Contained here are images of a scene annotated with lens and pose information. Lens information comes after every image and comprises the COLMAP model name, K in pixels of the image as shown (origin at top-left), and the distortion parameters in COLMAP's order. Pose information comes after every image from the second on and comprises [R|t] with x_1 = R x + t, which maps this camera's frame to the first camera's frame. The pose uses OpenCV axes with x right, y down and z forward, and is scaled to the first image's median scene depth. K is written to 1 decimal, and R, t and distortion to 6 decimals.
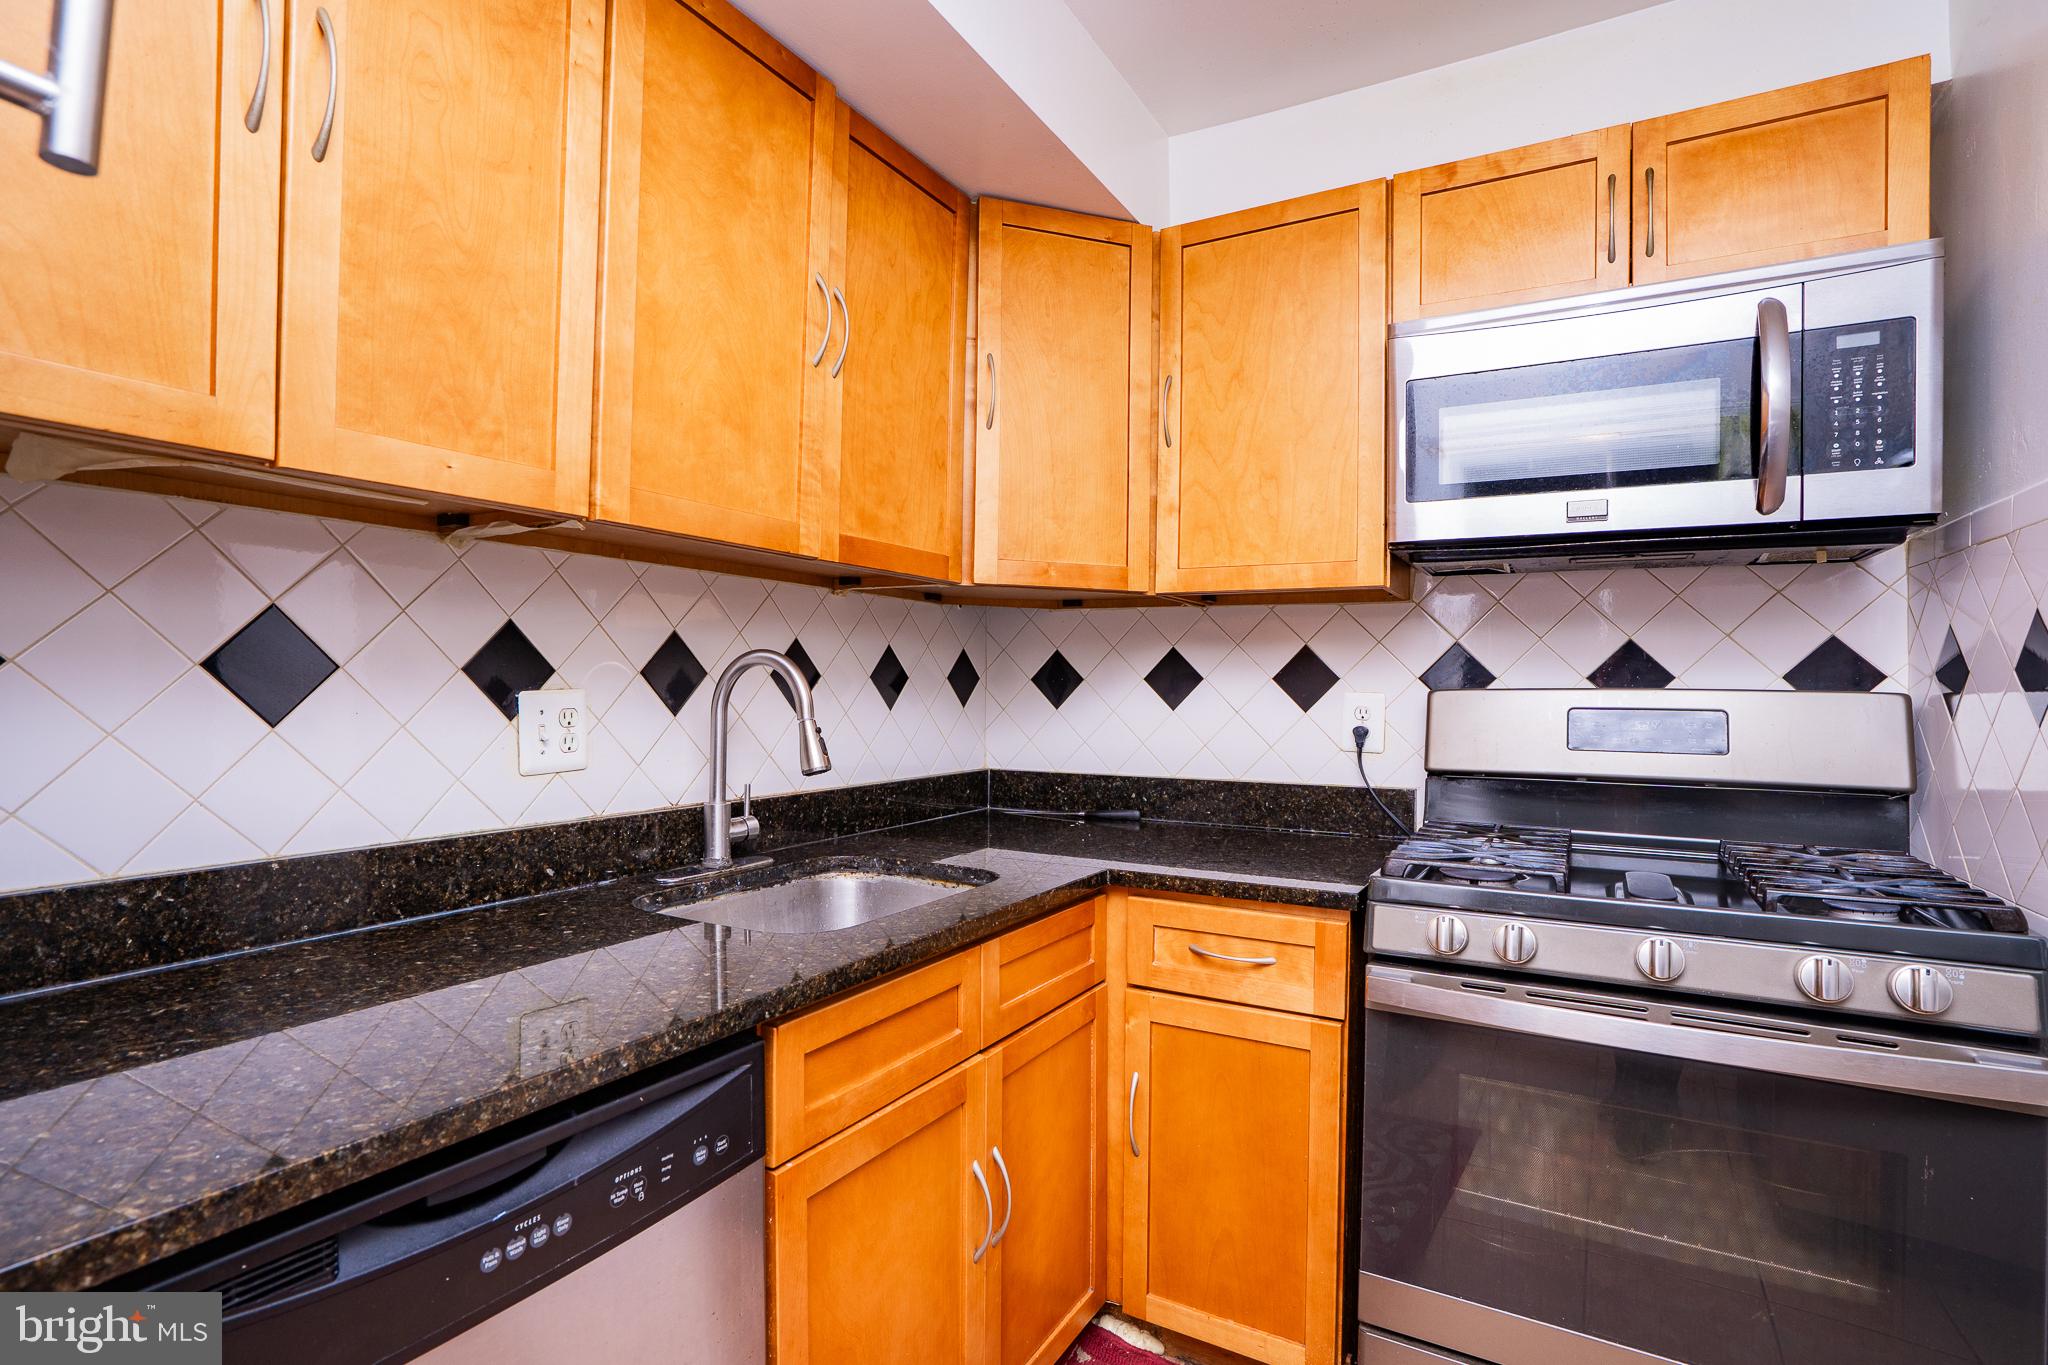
lens RADIAL K [[981.4, 0, 1015.6], [0, 981.4, 685.8], [0, 0, 1]] dist [-0.079819, 0.042007]
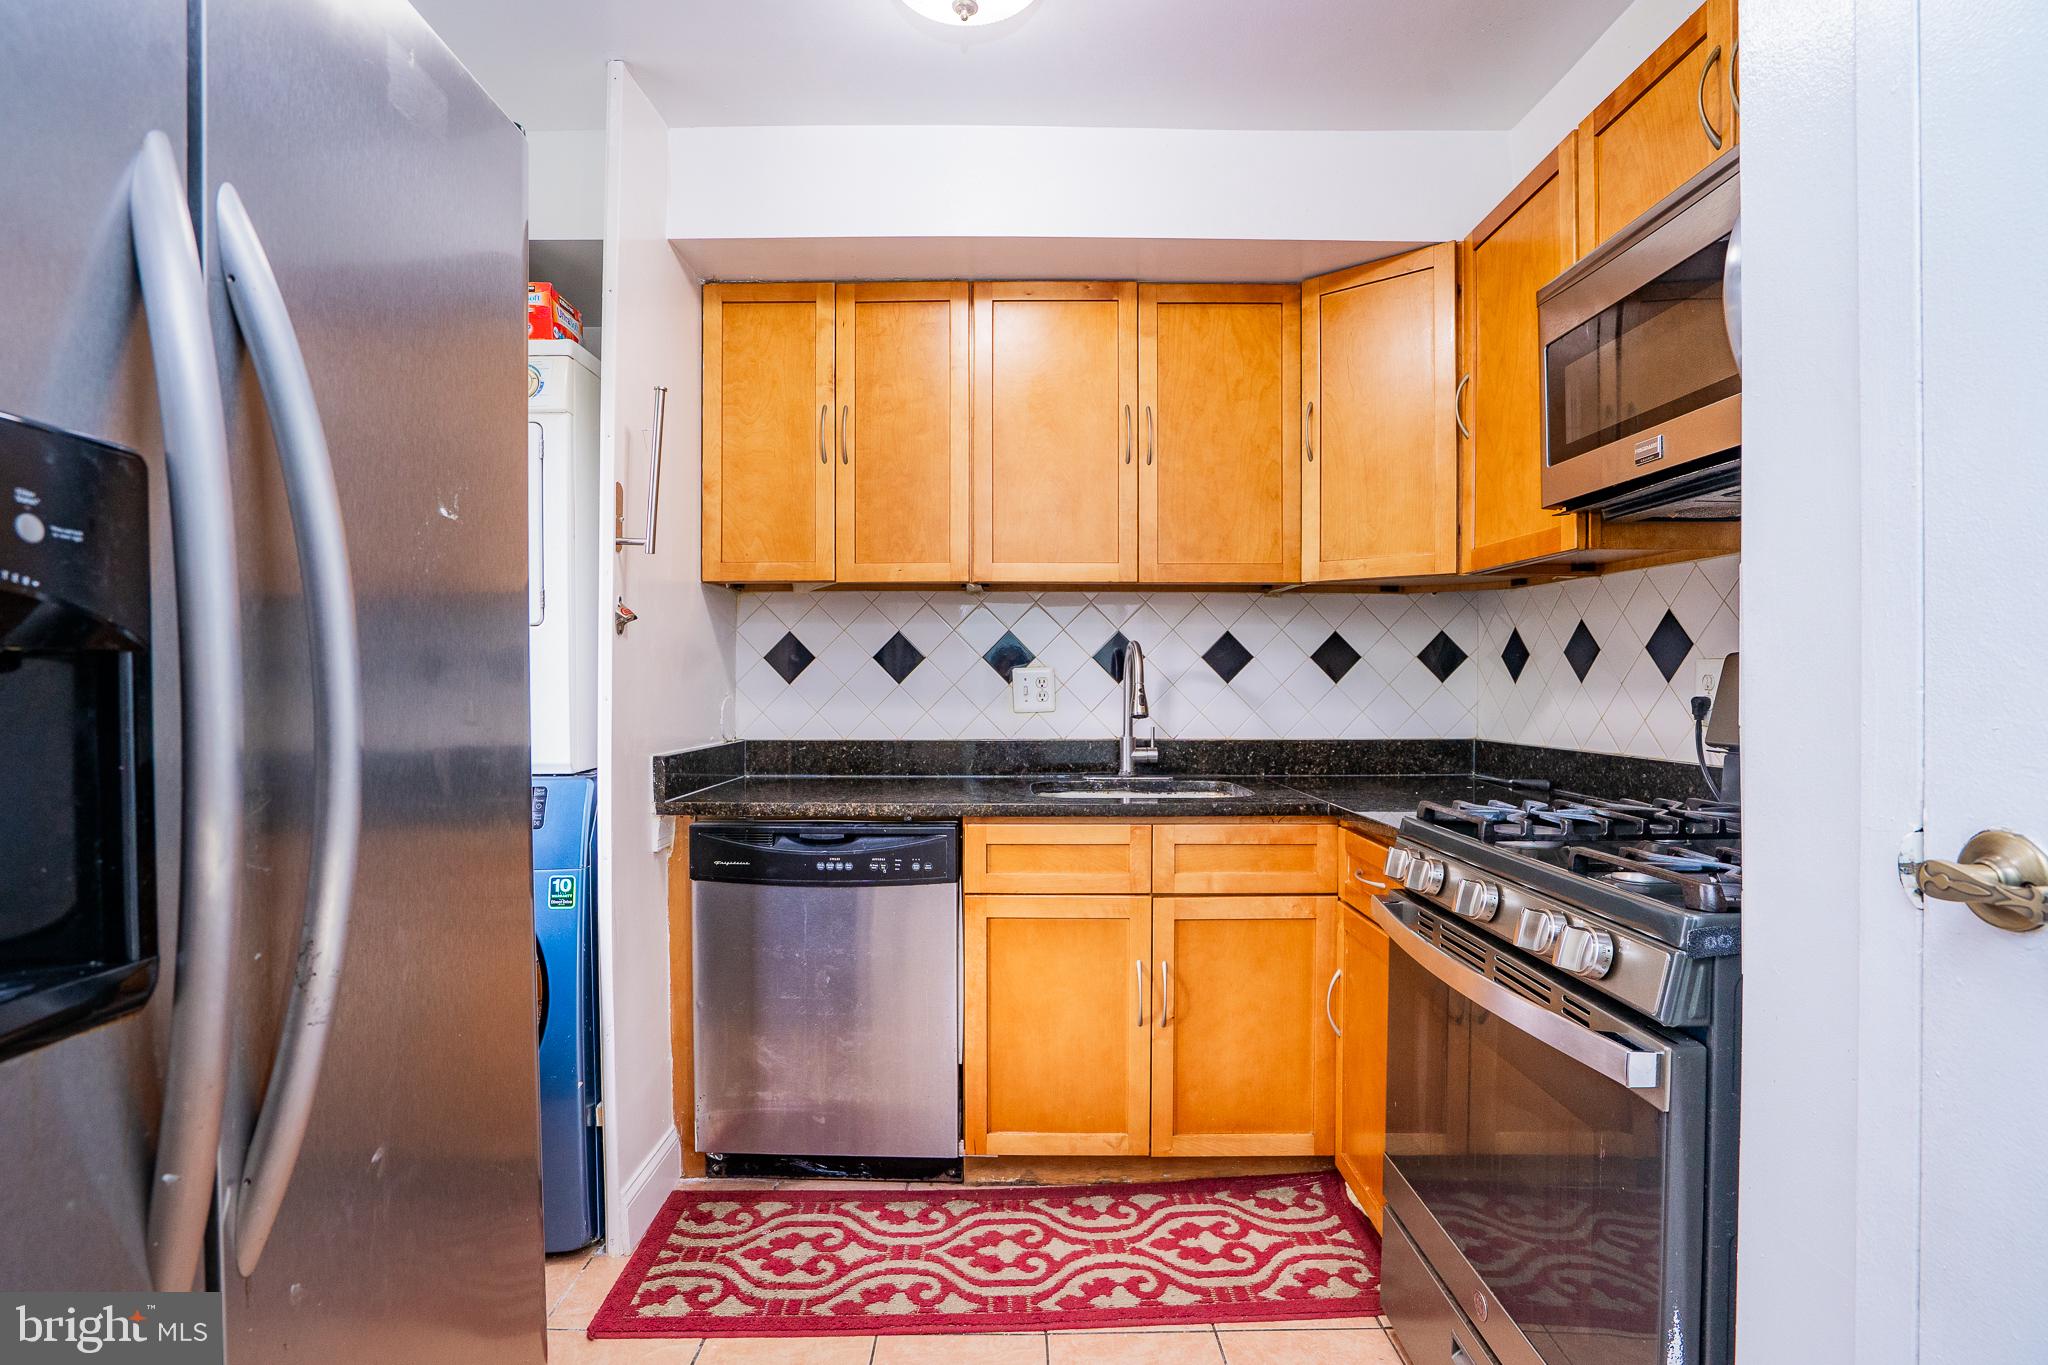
lens RADIAL K [[981.4, 0, 1015.6], [0, 981.4, 685.8], [0, 0, 1]] dist [-0.079819, 0.042007]
pose [[0.509391, -0.002557, -0.860532, 1.117466], [0.006355, 0.999979, 0.000791, 0.037337], [0.860512, -0.005871, 0.509396, 0.014199]]
